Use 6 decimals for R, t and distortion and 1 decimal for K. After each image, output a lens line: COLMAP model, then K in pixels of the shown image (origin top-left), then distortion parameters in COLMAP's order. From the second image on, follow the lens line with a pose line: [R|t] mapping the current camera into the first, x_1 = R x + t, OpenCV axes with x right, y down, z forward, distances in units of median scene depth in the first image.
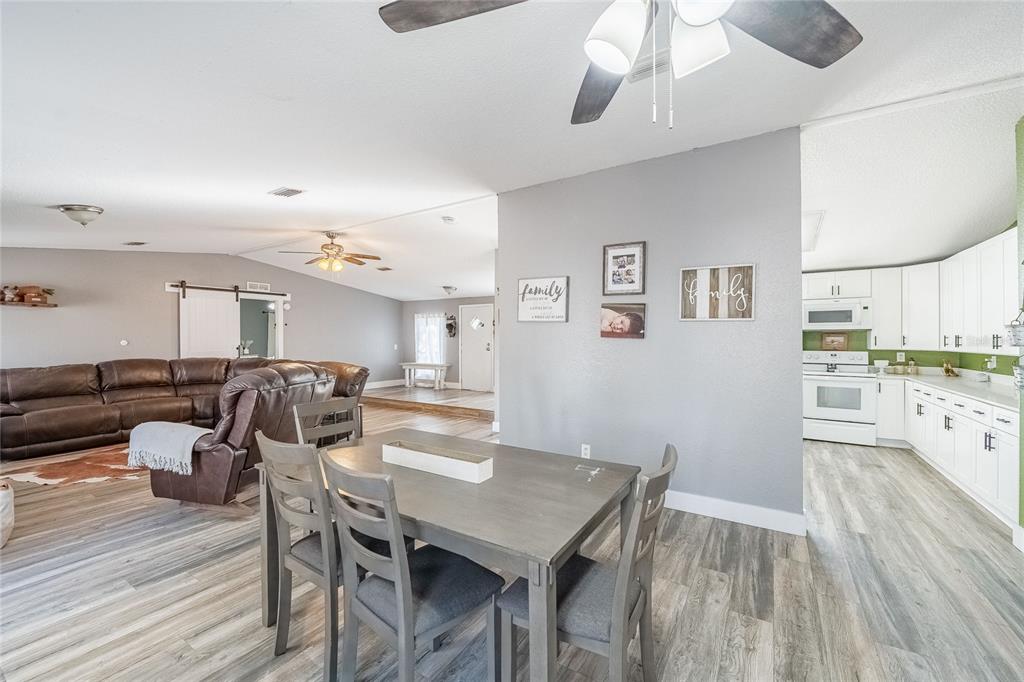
lens RADIAL K [[415.0, 0, 510.1], [0, 415.0, 339.1], [0, 0, 1]] dist [-0.015612, 0.000296]
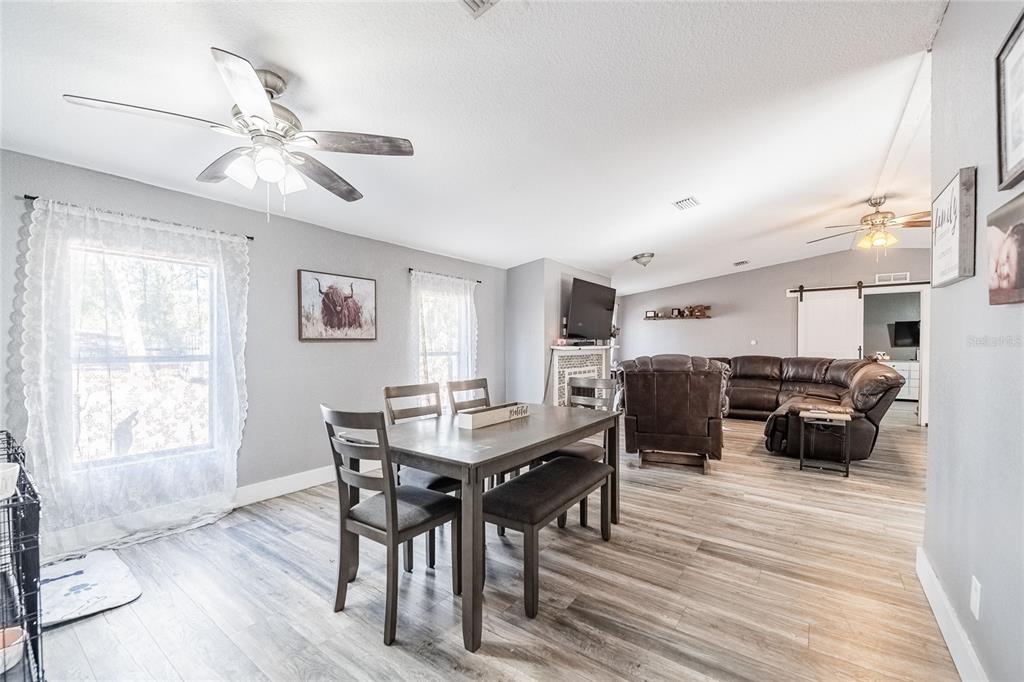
lens RADIAL K [[415.0, 0, 517.7], [0, 415.0, 349.1], [0, 0, 1]] dist [-0.015612, 0.000296]
pose [[-0.060265, 0.009532, -0.998137, 0.379132], [-0.005698, 0.999935, 0.009893, 0.021356], [0.998166, 0.006283, -0.060207, 0.377700]]
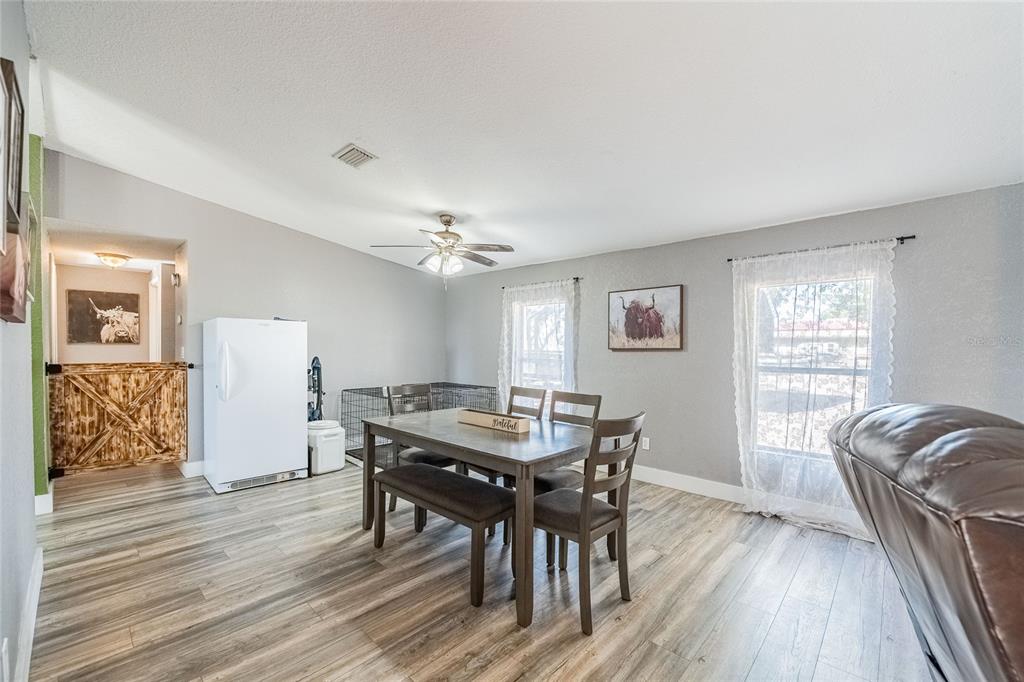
lens RADIAL K [[415.0, 0, 512.1], [0, 415.0, 355.7], [0, 0, 1]] dist [-0.015612, 0.000296]
pose [[-0.983003, -0.012774, 0.183144, -0.170918], [-0.008356, 0.999656, 0.024872, 0.009811], [-0.183399, 0.022919, -0.982771, 0.790429]]
